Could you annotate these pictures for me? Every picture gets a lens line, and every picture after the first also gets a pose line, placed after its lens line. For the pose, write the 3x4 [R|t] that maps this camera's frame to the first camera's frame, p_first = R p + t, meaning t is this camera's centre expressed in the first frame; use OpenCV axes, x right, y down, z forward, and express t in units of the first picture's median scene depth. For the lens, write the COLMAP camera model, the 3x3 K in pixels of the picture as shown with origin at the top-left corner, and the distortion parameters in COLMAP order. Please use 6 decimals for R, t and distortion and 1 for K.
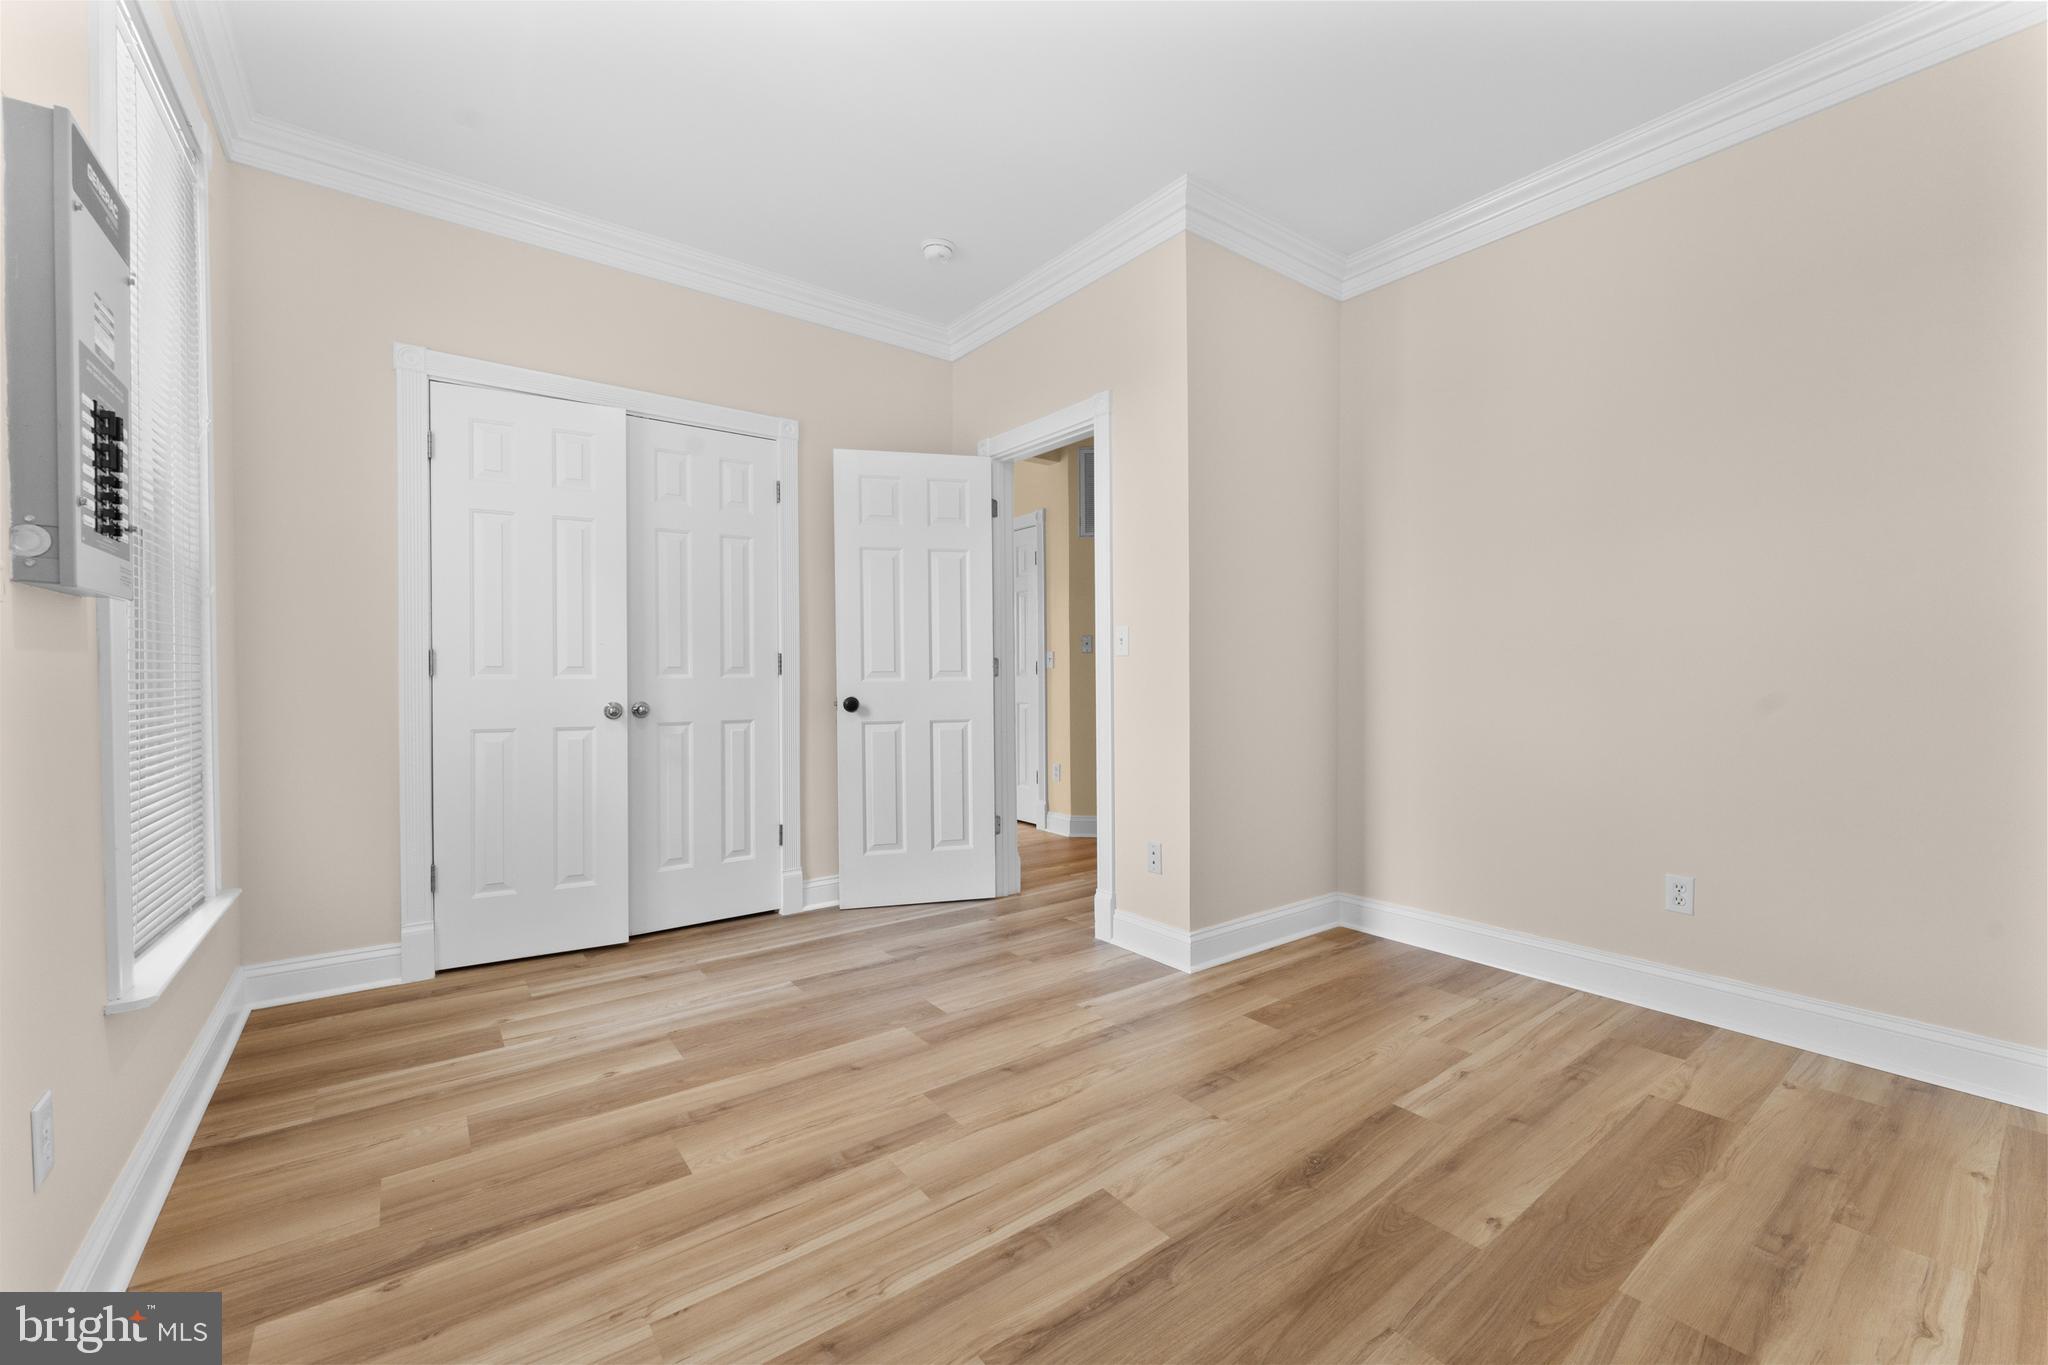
lens RADIAL K [[807.8, 0, 1022.8], [0, 807.8, 680.2], [0, 0, 1]] dist [0.000672, -0.000454]
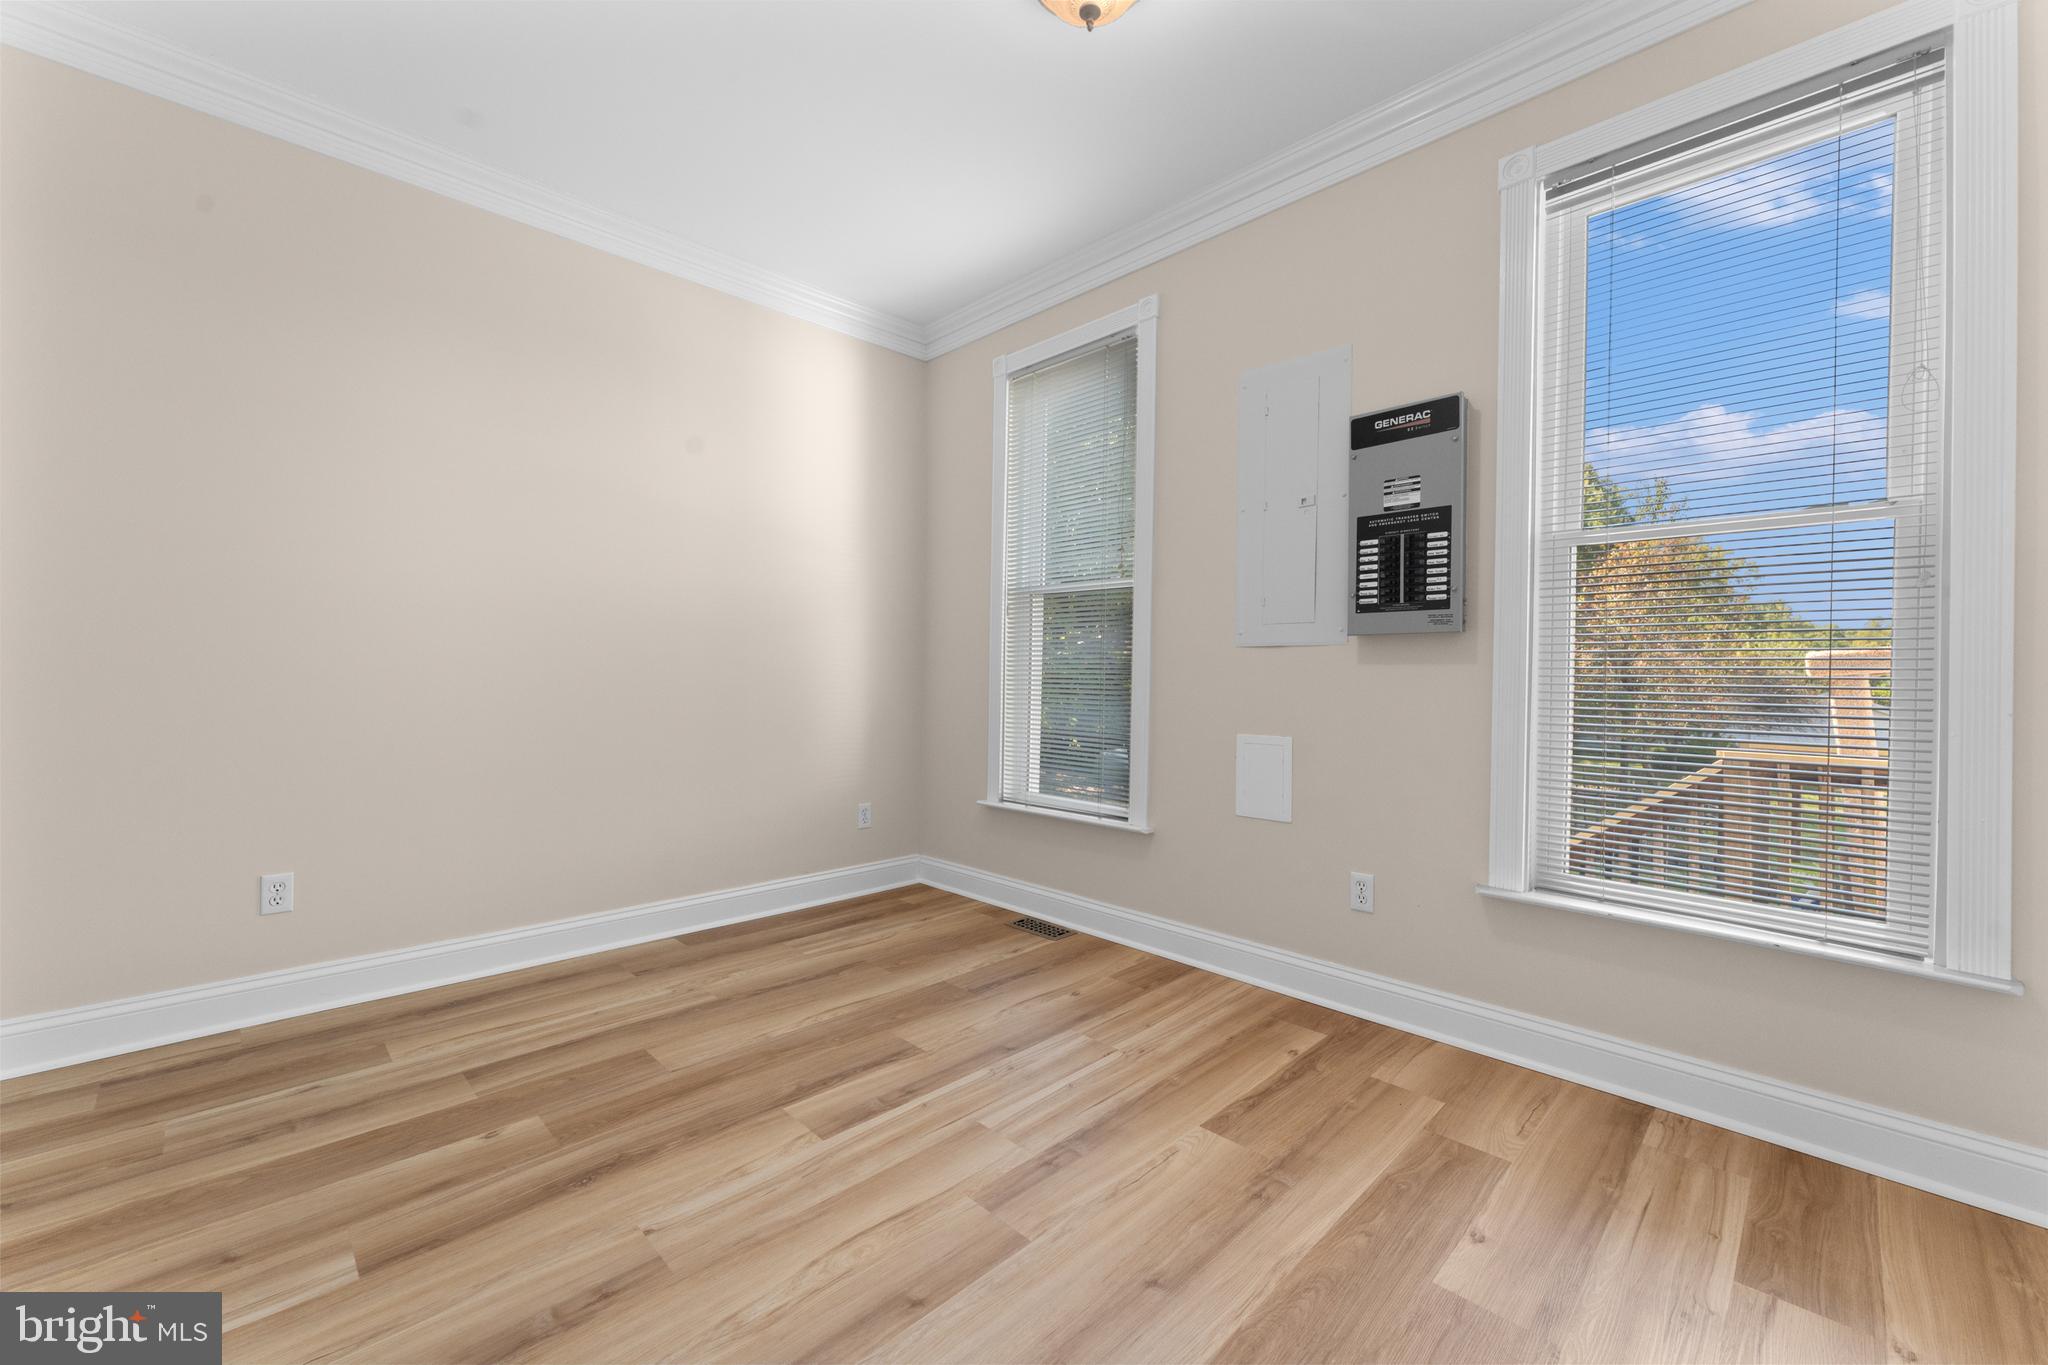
lens RADIAL K [[807.8, 0, 1026.3], [0, 807.8, 675.4], [0, 0, 1]] dist [0.000672, -0.000454]
pose [[-0.990552, -0.010181, -0.136757, -0.016540], [-0.011830, 0.999867, 0.011249, -0.015987], [0.136624, 0.012760, -0.990541, 2.041301]]
